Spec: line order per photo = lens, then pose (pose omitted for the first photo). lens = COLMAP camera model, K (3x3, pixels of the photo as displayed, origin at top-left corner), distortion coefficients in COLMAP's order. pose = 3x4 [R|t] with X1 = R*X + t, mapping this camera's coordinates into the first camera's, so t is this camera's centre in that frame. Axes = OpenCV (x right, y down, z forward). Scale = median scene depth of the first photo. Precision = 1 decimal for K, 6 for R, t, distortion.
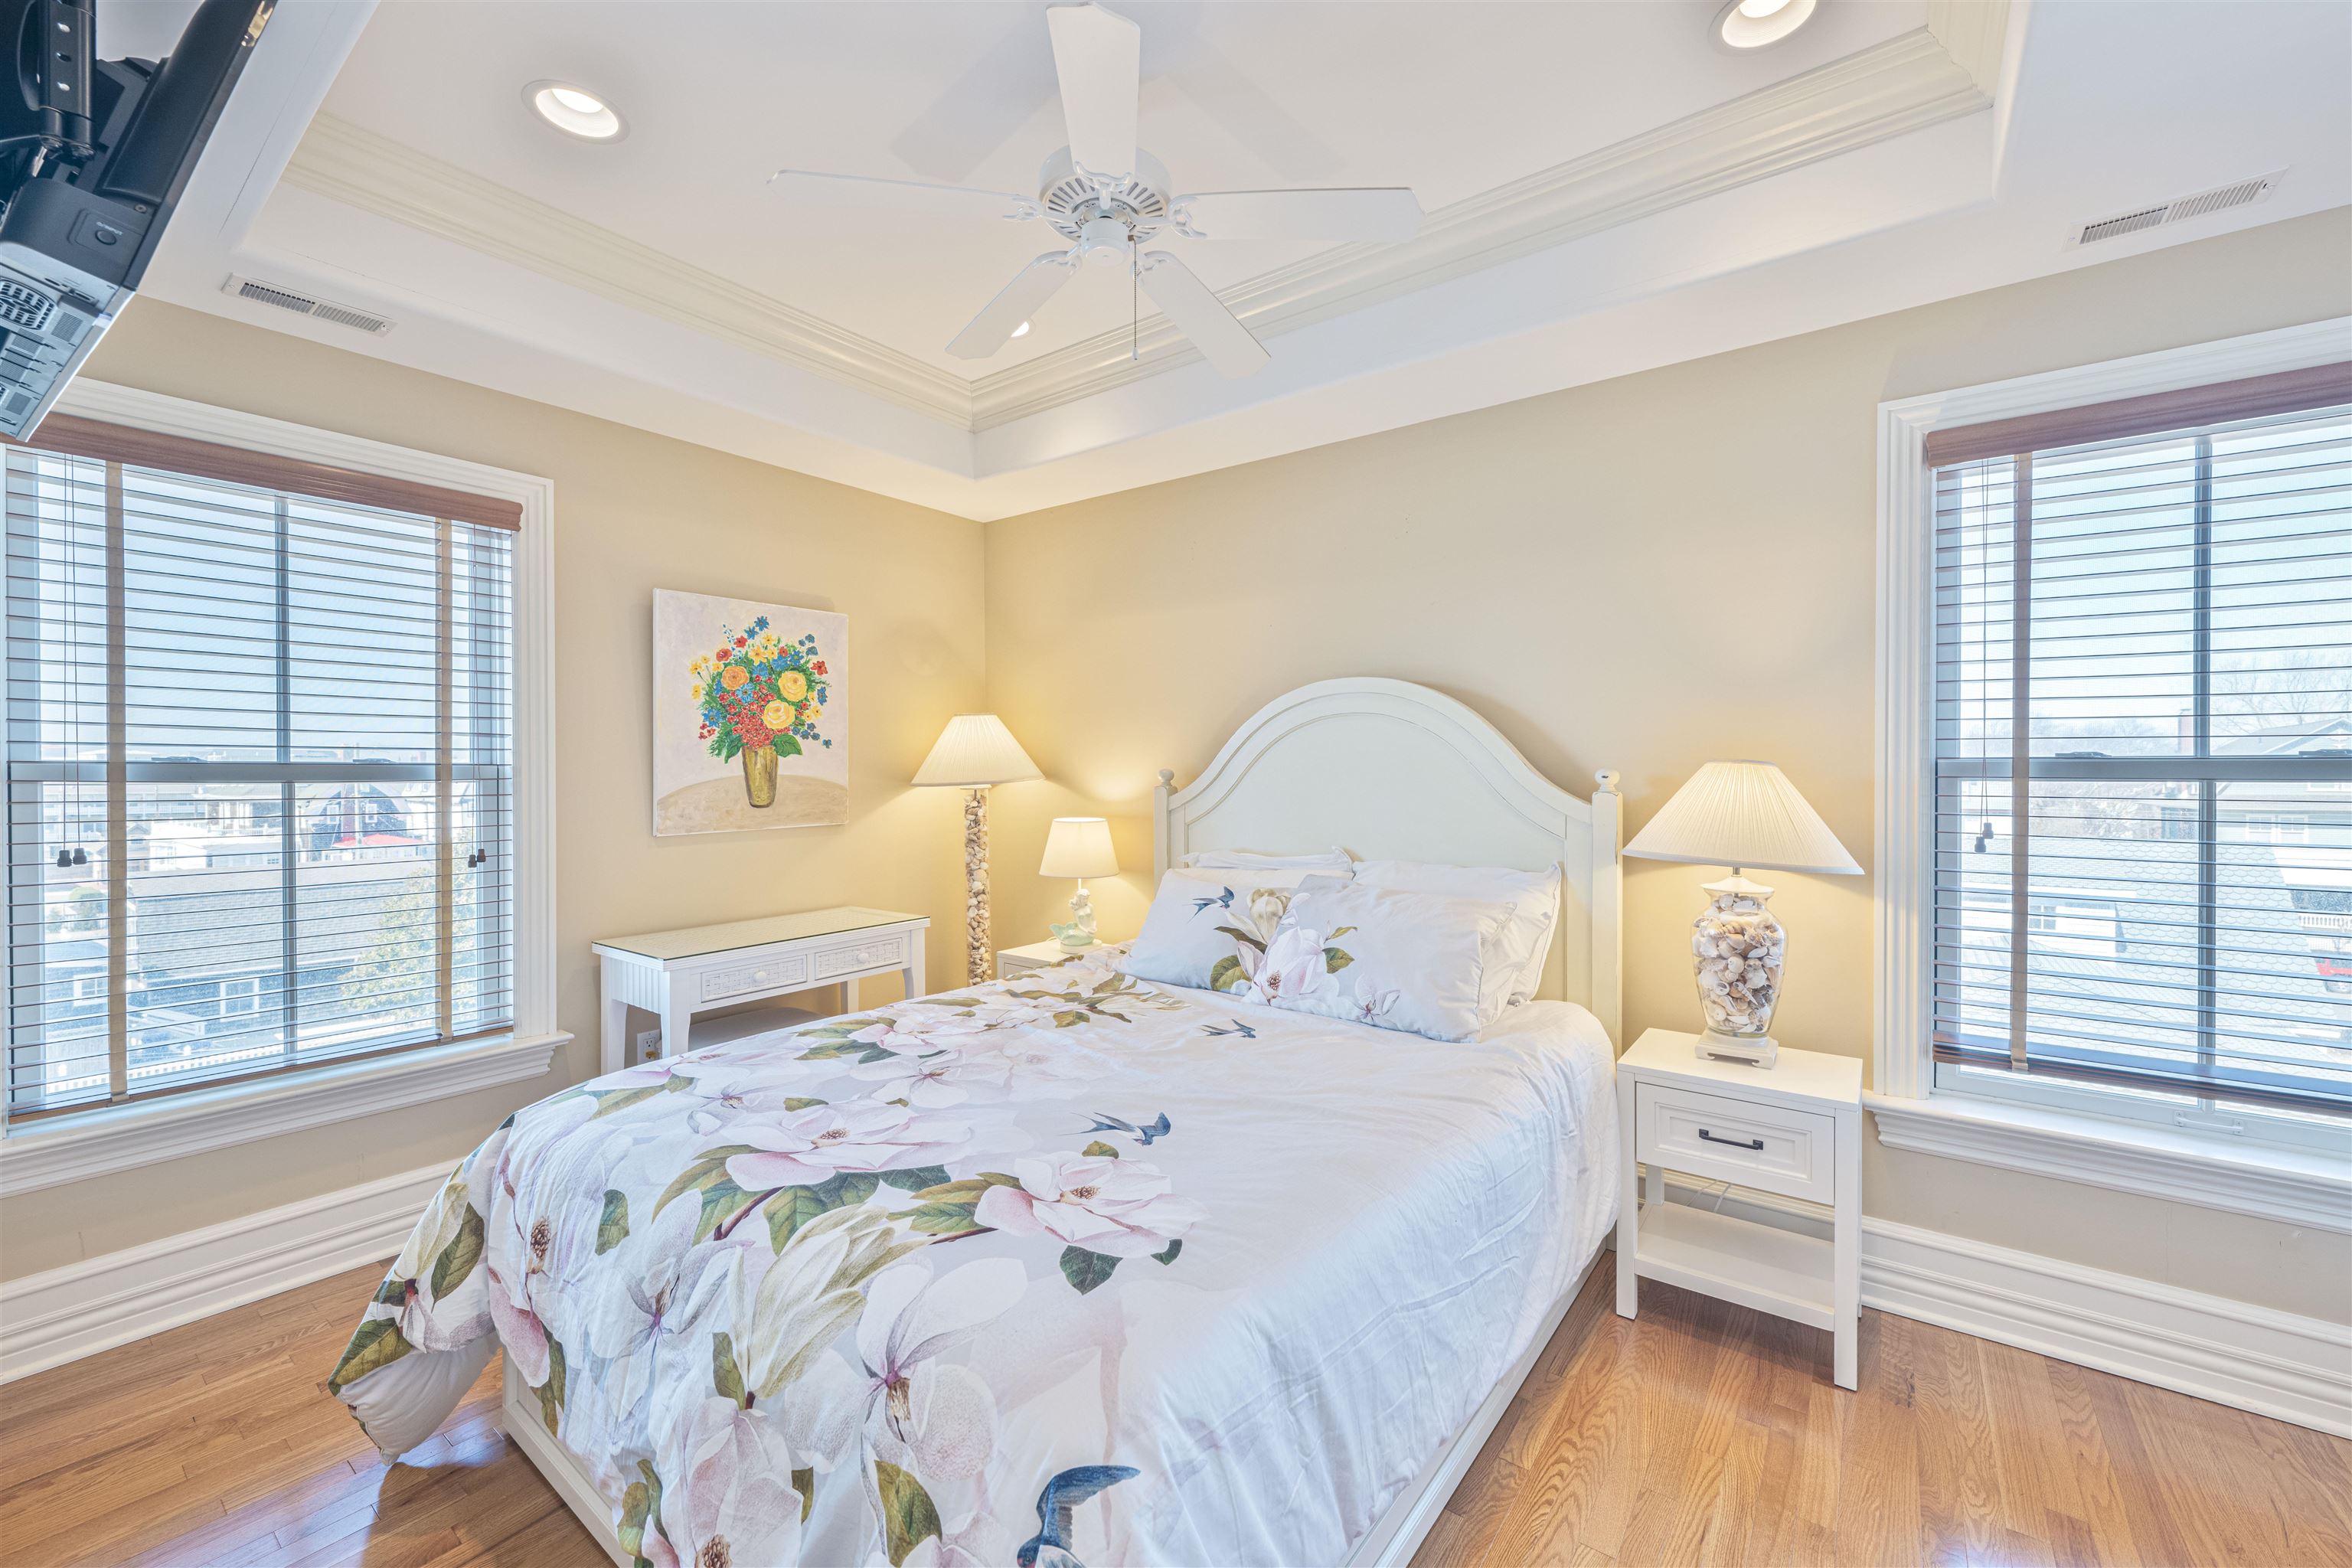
lens RADIAL K [[935.3, 0, 1178.6], [0, 935.3, 781.2], [0, 0, 1]] dist [0.000292, -0.000357]
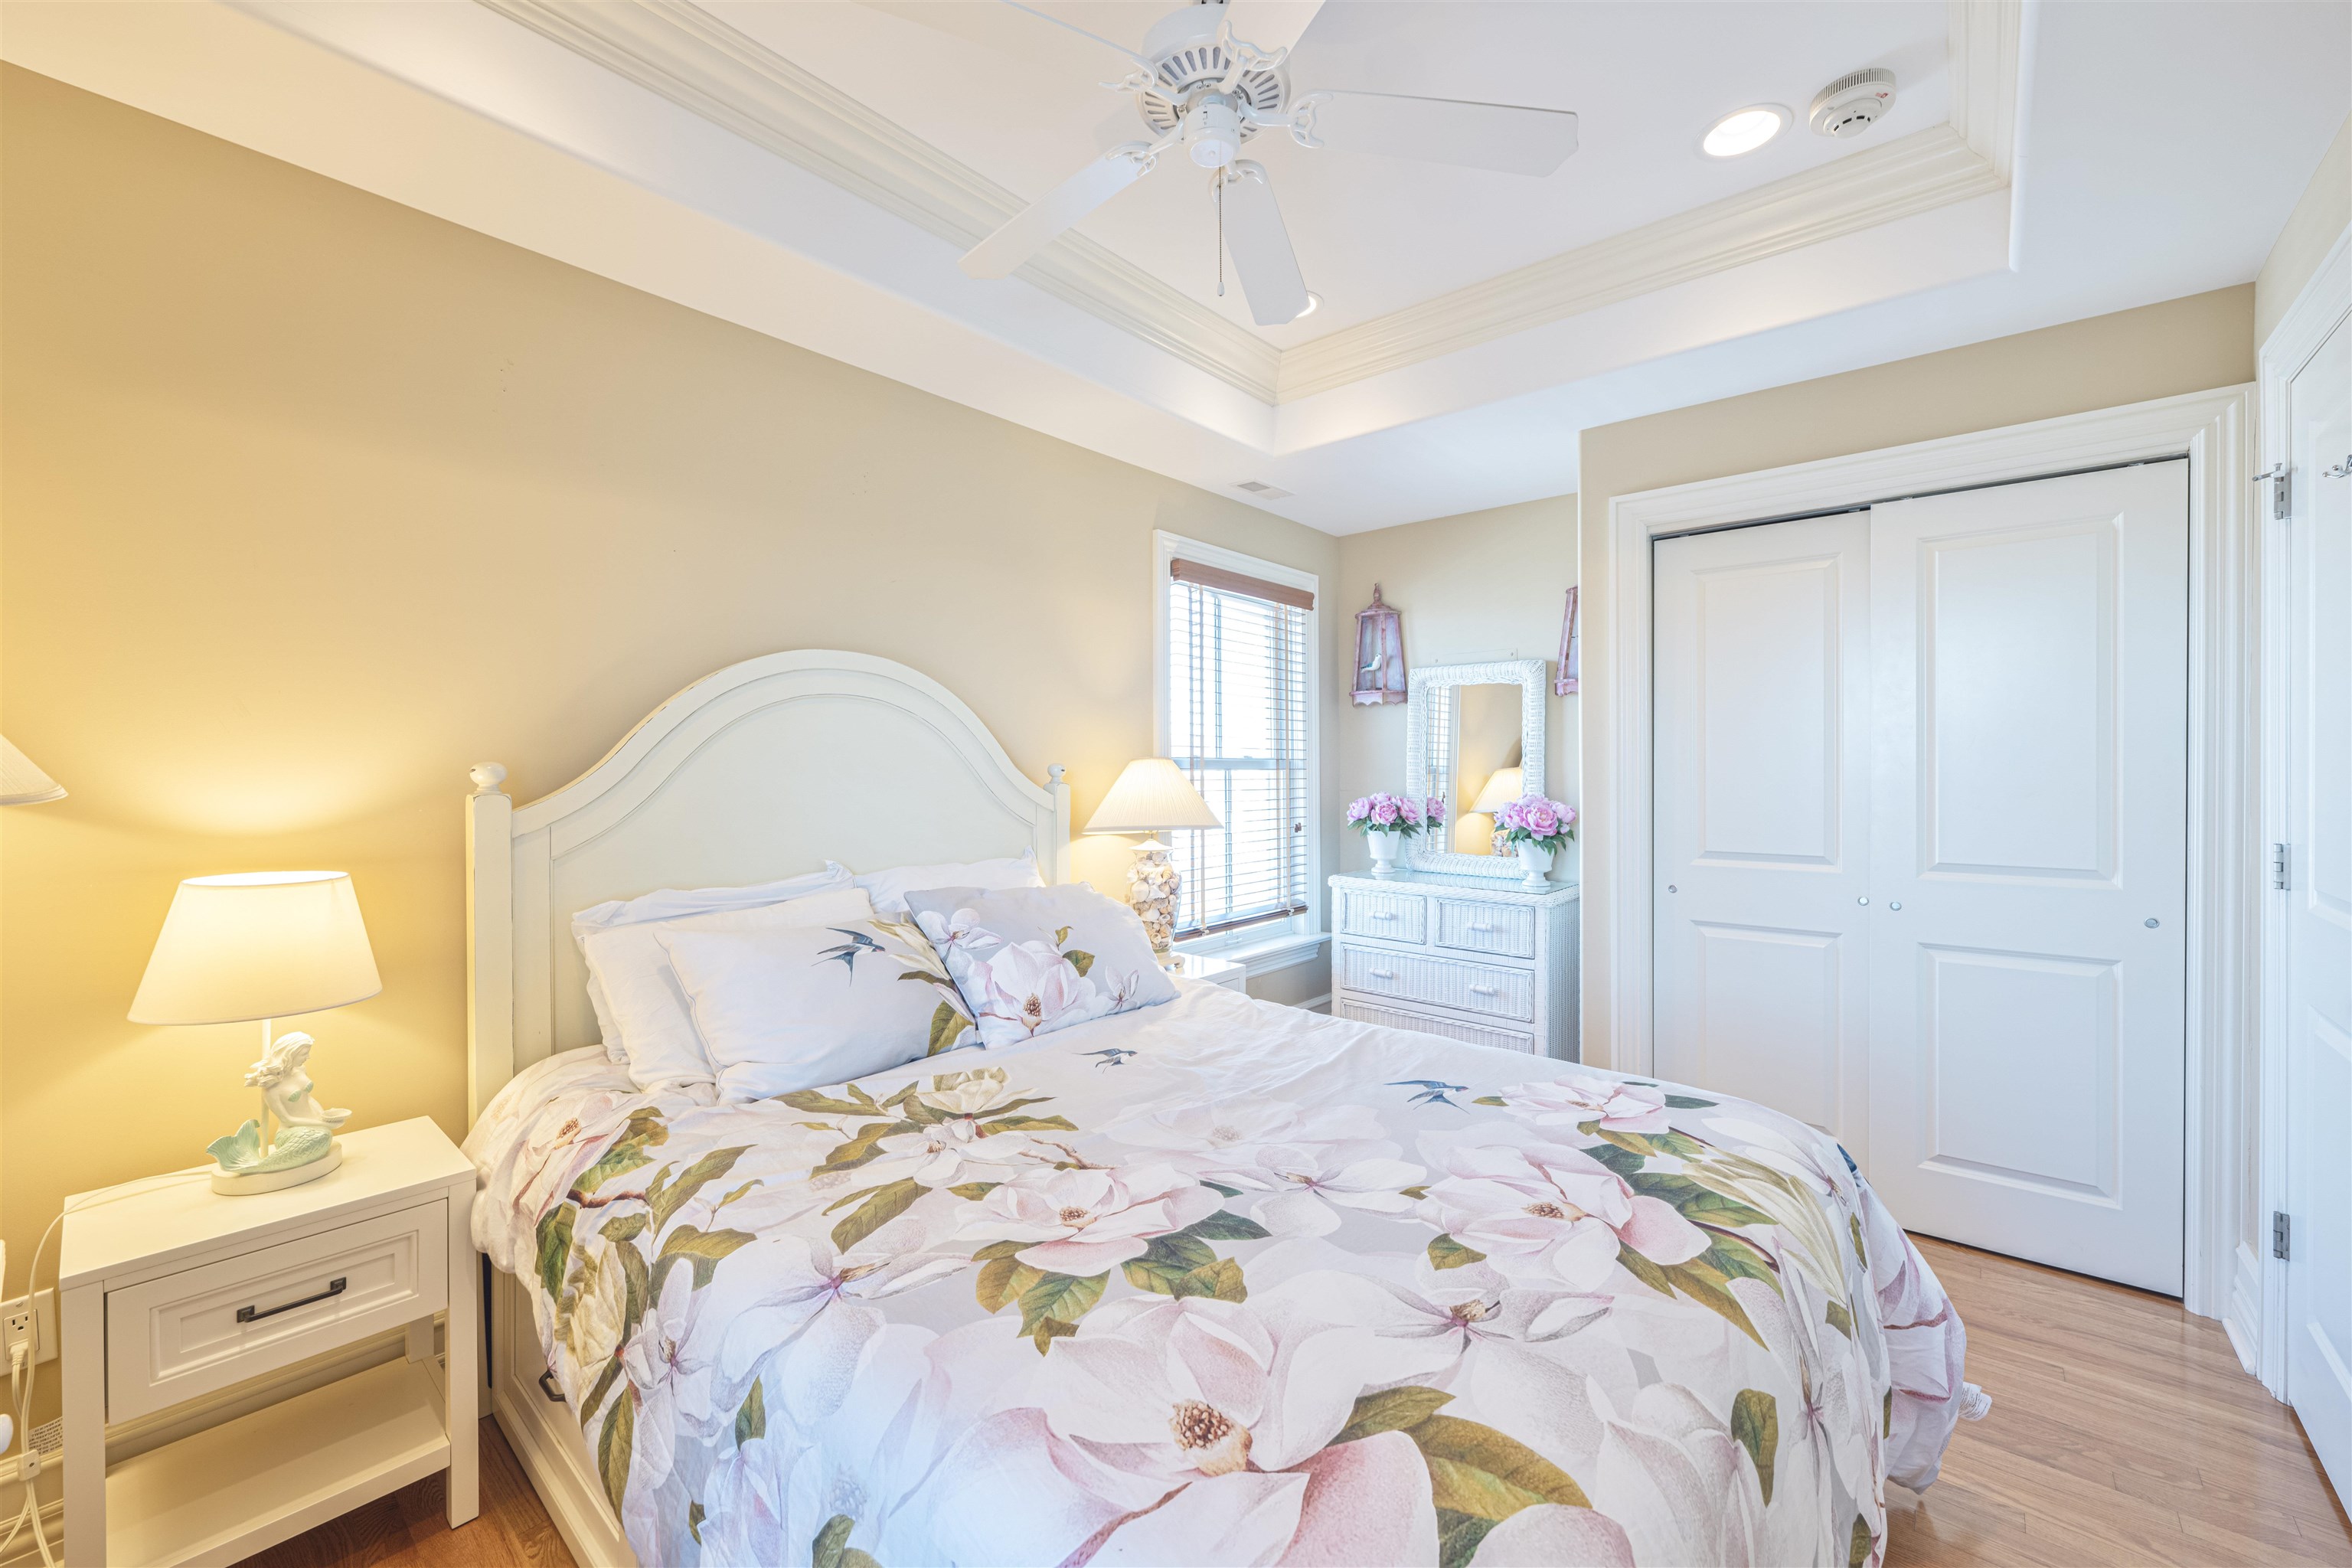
lens RADIAL K [[935.3, 0, 1185.8], [0, 935.3, 767.7], [0, 0, 1]] dist [0.000292, -0.000357]
pose [[0.063489, -0.003905, 0.997975, -0.821646], [0.014145, 0.999895, 0.003013, -0.011787], [-0.997882, 0.013925, 0.063537, 0.858024]]
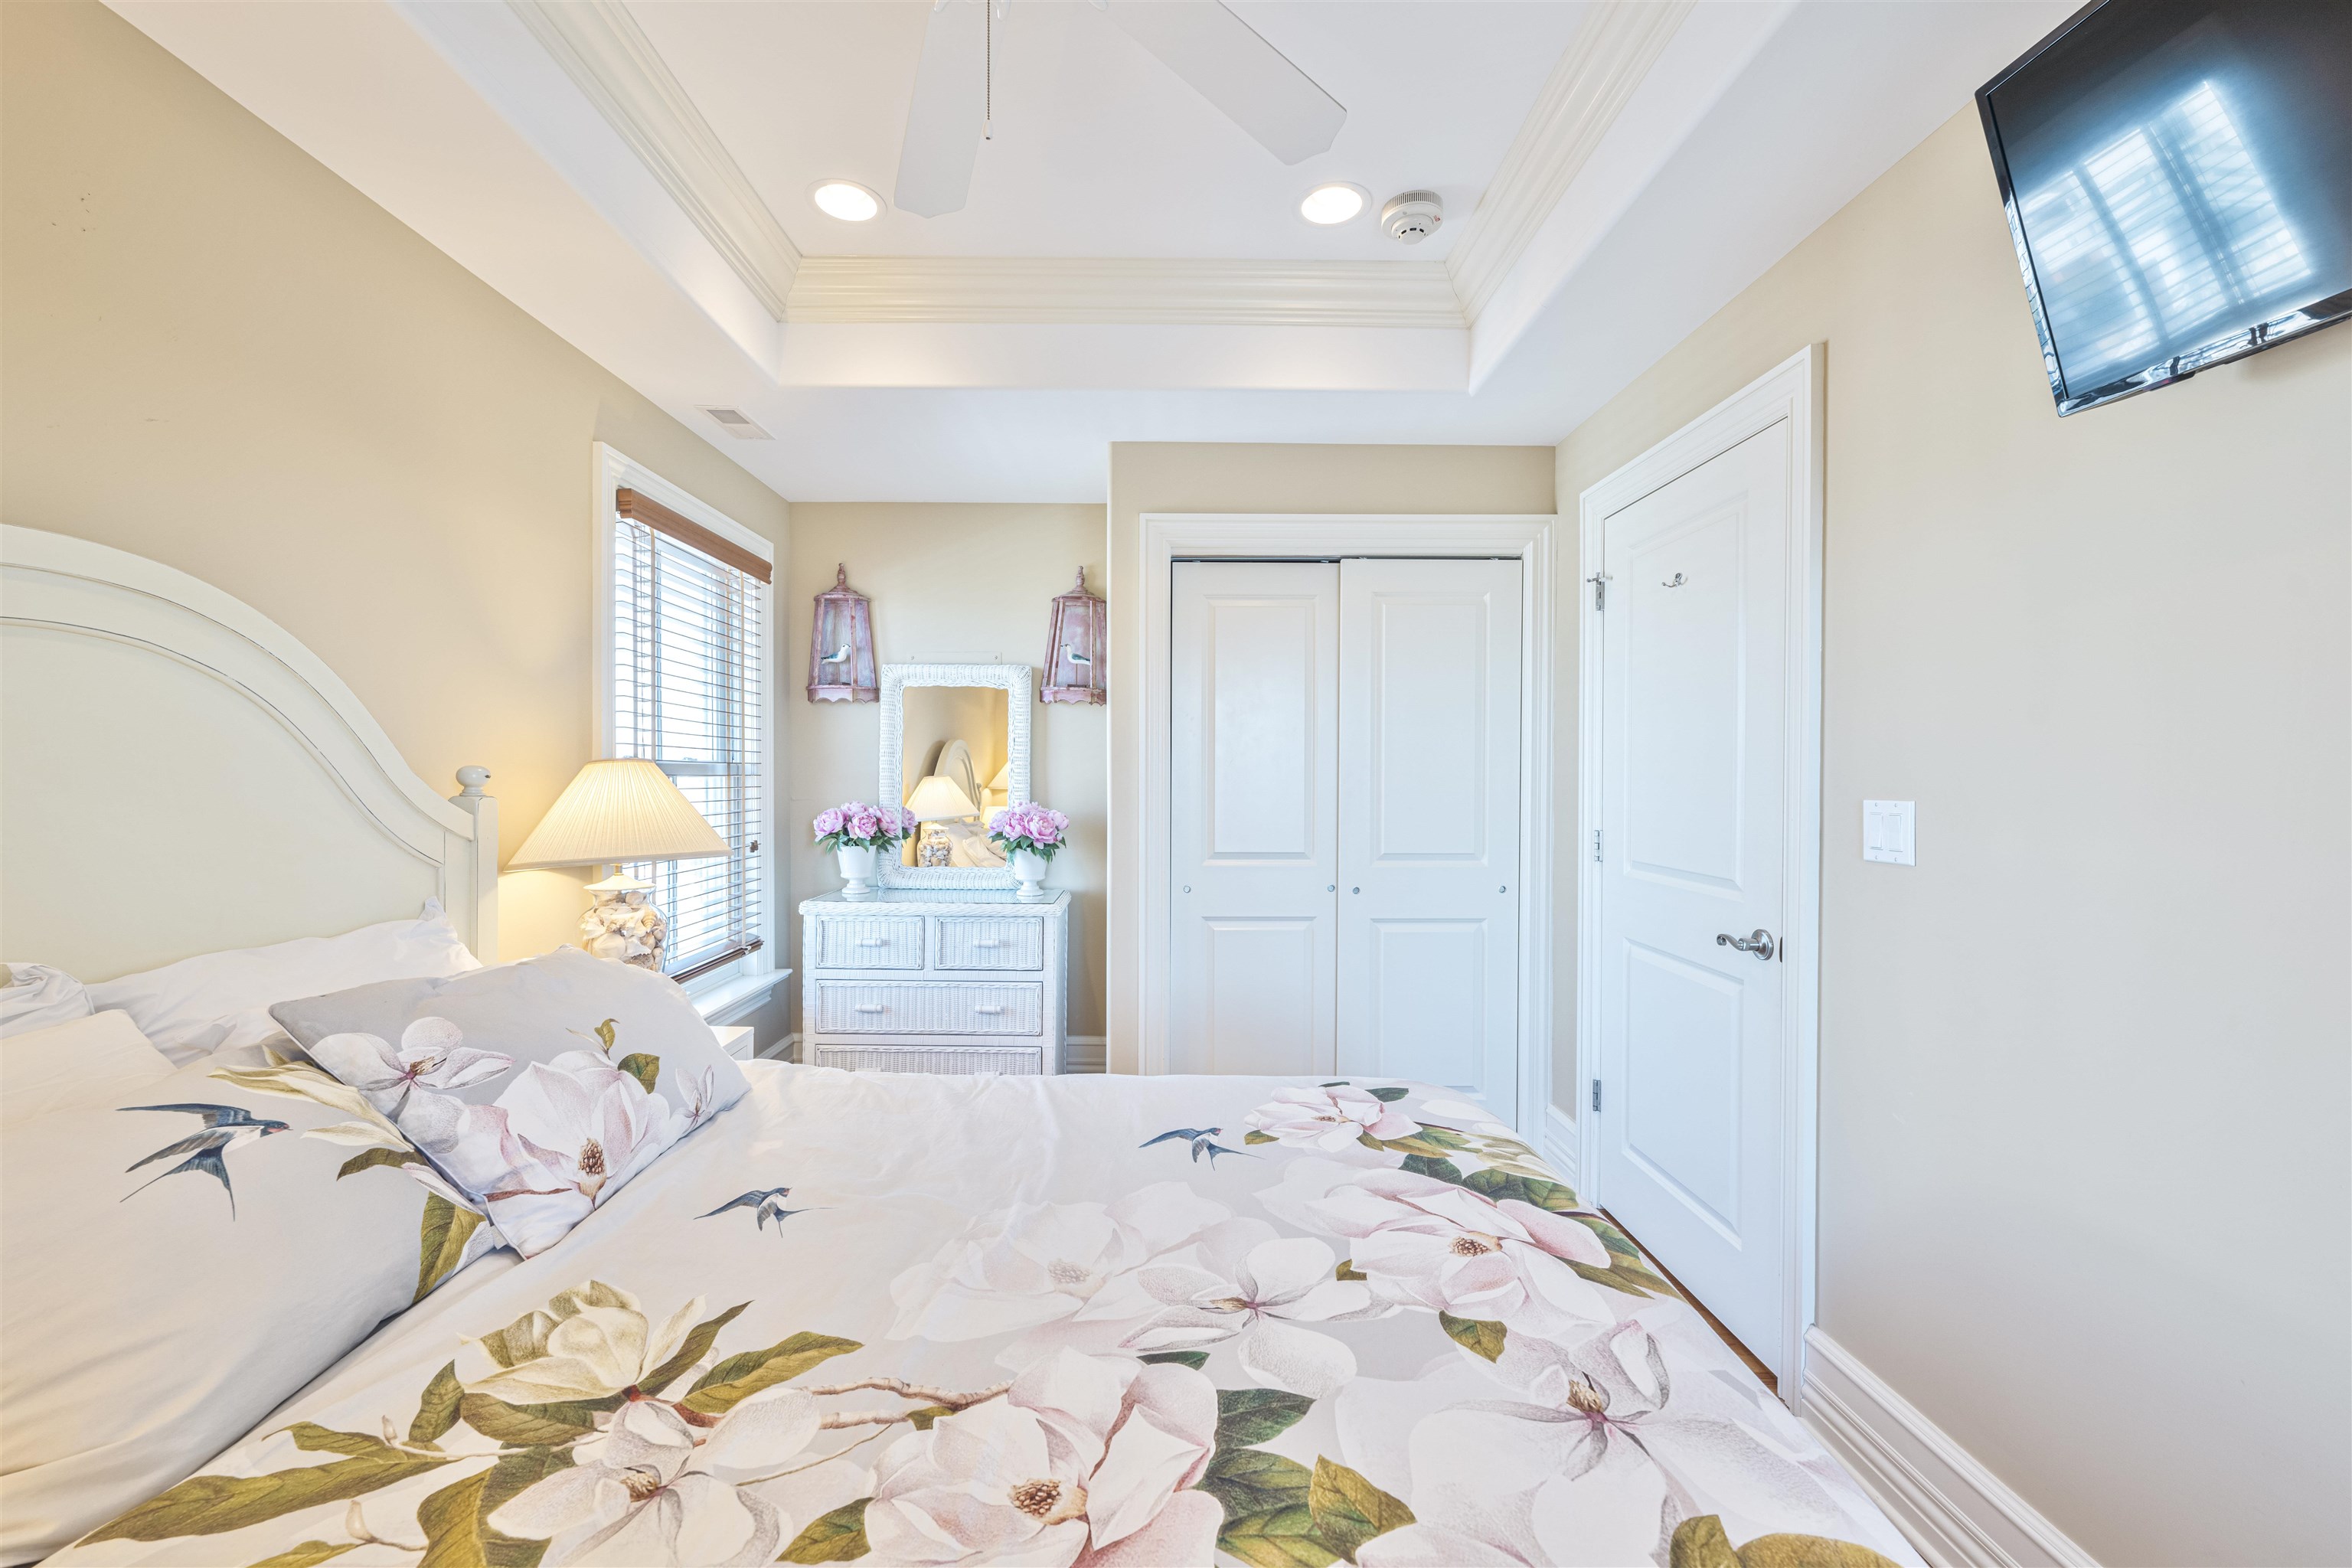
lens RADIAL K [[935.3, 0, 1159.0], [0, 935.3, 774.6], [0, 0, 1]] dist [0.000292, -0.000357]
pose [[-0.595666, -0.007147, 0.803200, -0.569699], [0.003200, 0.999931, 0.011271, -0.016447], [-0.803226, 0.009284, -0.595602, 1.136462]]
